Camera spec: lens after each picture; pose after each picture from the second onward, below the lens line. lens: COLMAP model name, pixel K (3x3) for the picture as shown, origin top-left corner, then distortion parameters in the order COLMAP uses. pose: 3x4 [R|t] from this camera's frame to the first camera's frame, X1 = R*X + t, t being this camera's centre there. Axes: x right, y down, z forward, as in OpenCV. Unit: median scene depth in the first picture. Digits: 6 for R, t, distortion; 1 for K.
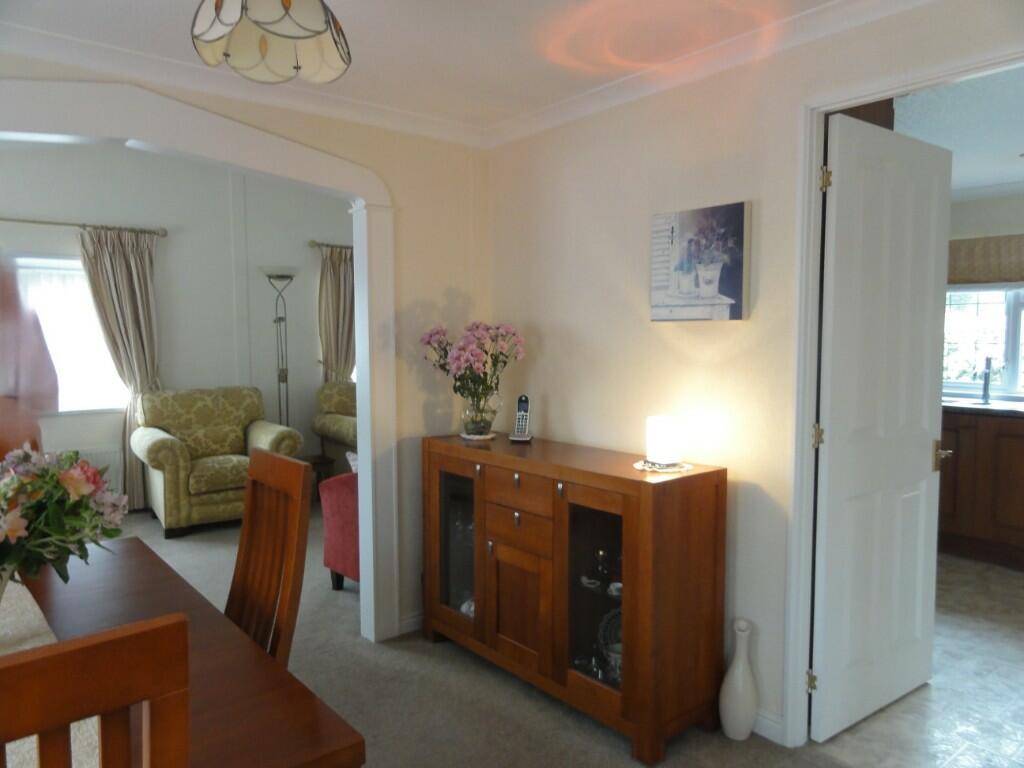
lens RADIAL K [[725.8, 0, 510.7], [0, 725.8, 381.5], [0, 0, 1]] dist [0.001671, -0.003408]
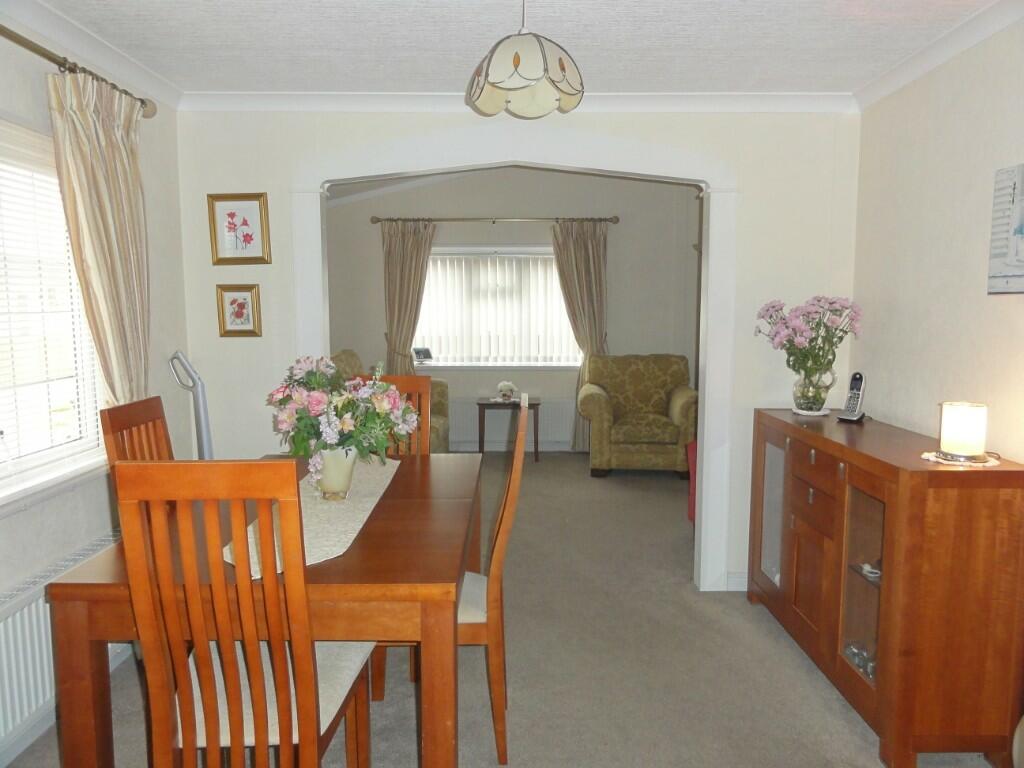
lens RADIAL K [[725.8, 0, 510.7], [0, 725.8, 381.5], [0, 0, 1]] dist [0.001671, -0.003408]
pose [[0.770481, 0.067438, -0.633886, 0.176907], [-0.042387, 0.997608, 0.054613, -0.001657], [0.636052, -0.015210, 0.771496, -0.016102]]
